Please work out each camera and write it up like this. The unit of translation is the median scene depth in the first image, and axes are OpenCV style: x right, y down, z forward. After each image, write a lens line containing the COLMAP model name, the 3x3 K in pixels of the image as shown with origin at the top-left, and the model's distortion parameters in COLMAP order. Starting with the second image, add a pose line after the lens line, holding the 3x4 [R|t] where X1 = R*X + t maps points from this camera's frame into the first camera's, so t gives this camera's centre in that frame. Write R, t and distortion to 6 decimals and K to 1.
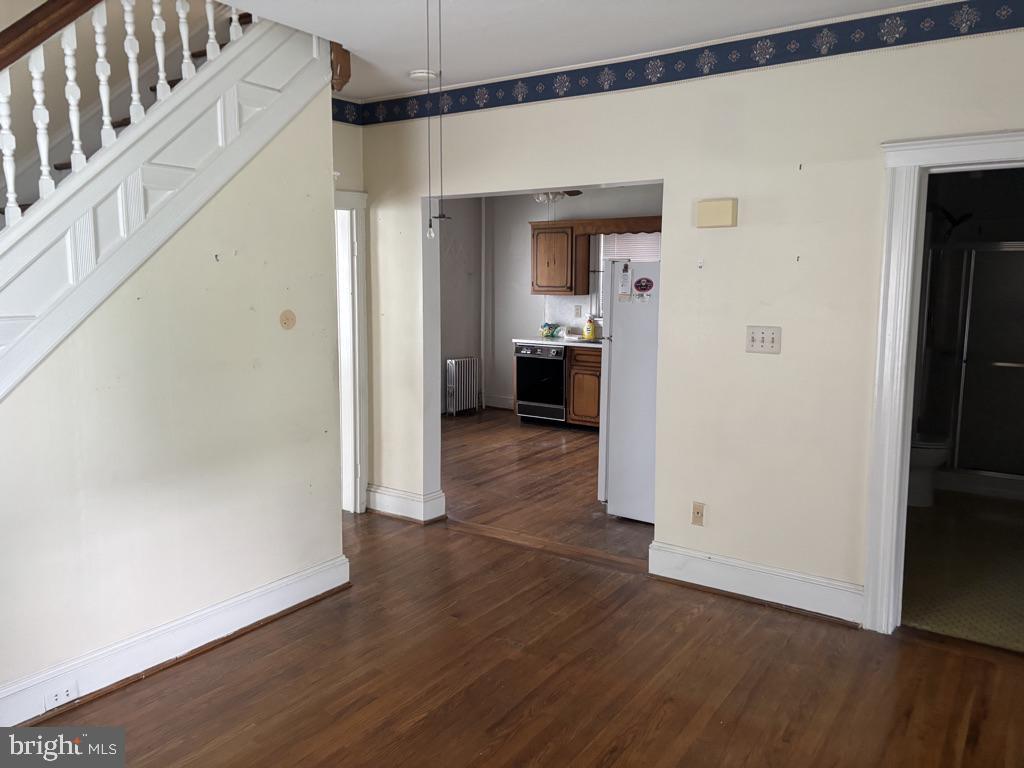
lens RADIAL K [[773.7, 0, 516.8], [0, 773.7, 379.4], [0, 0, 1]] dist [0.043268, -0.048477]
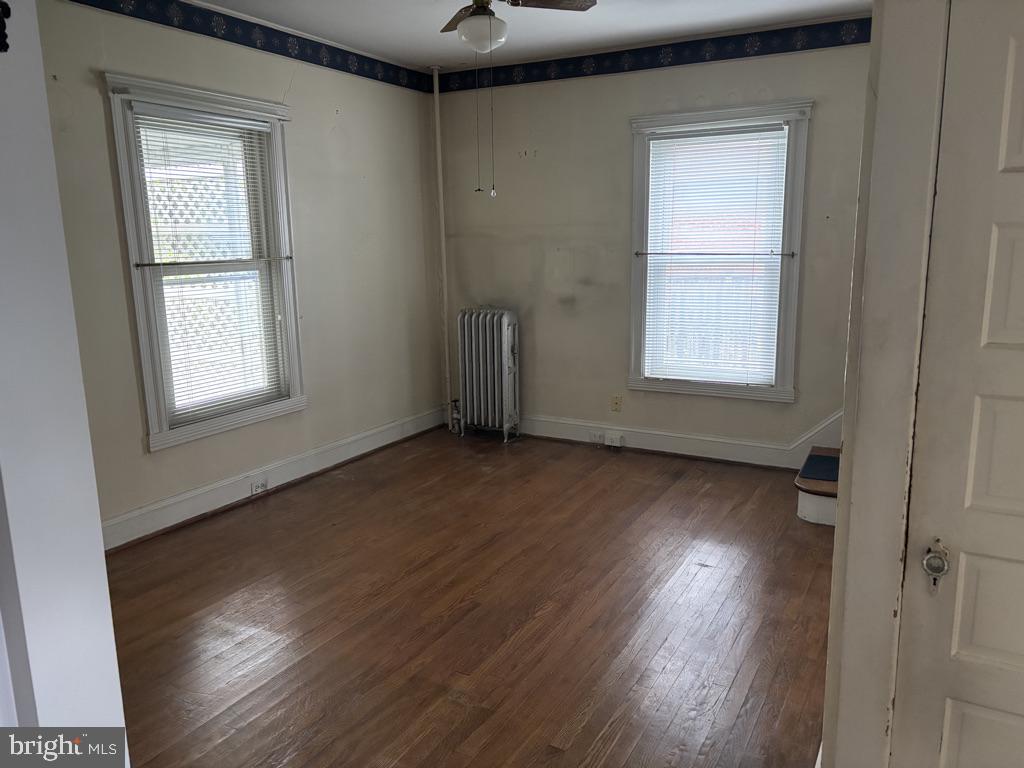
lens RADIAL K [[773.7, 0, 518.6], [0, 773.7, 379.5], [0, 0, 1]] dist [0.043268, -0.048477]
pose [[-0.994678, 0.029284, -0.098783, 0.006869], [-0.002529, 0.951529, 0.307548, -0.200824], [0.103002, 0.306161, -0.946391, 1.679047]]
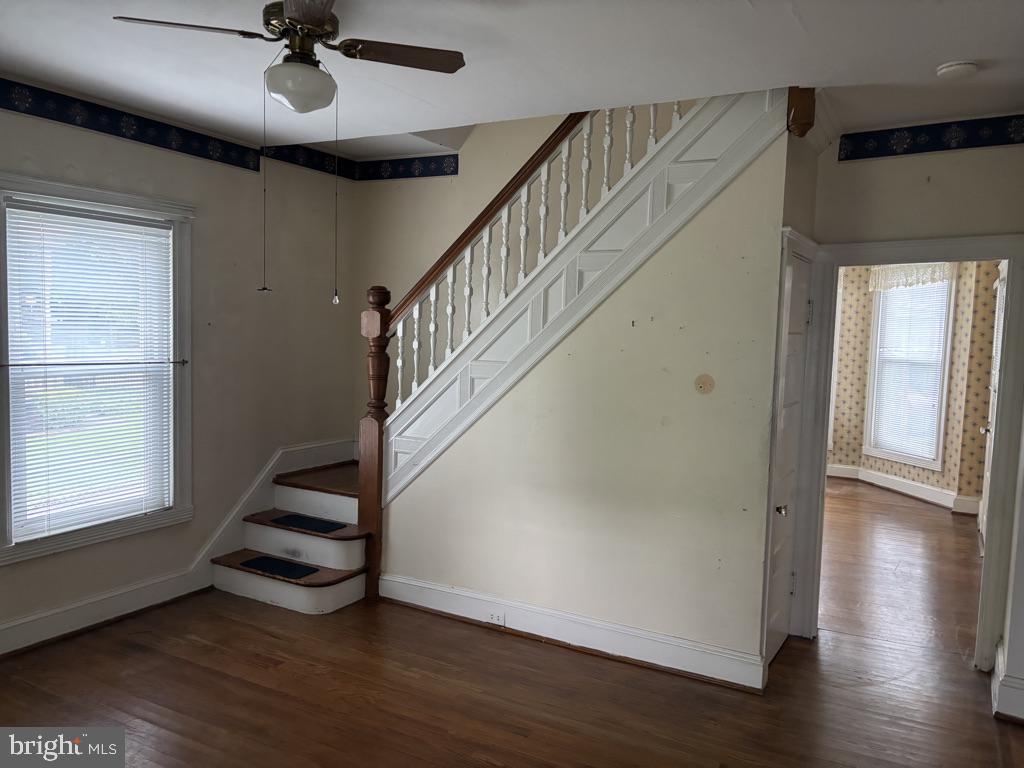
lens RADIAL K [[773.7, 0, 518.5], [0, 773.7, 384.4], [0, 0, 1]] dist [0.043268, -0.048477]
pose [[0.091261, 0.073426, -0.993116, 0.744473], [-0.153839, 0.986345, 0.058789, -0.108365], [0.983872, 0.147415, 0.101311, 0.729279]]
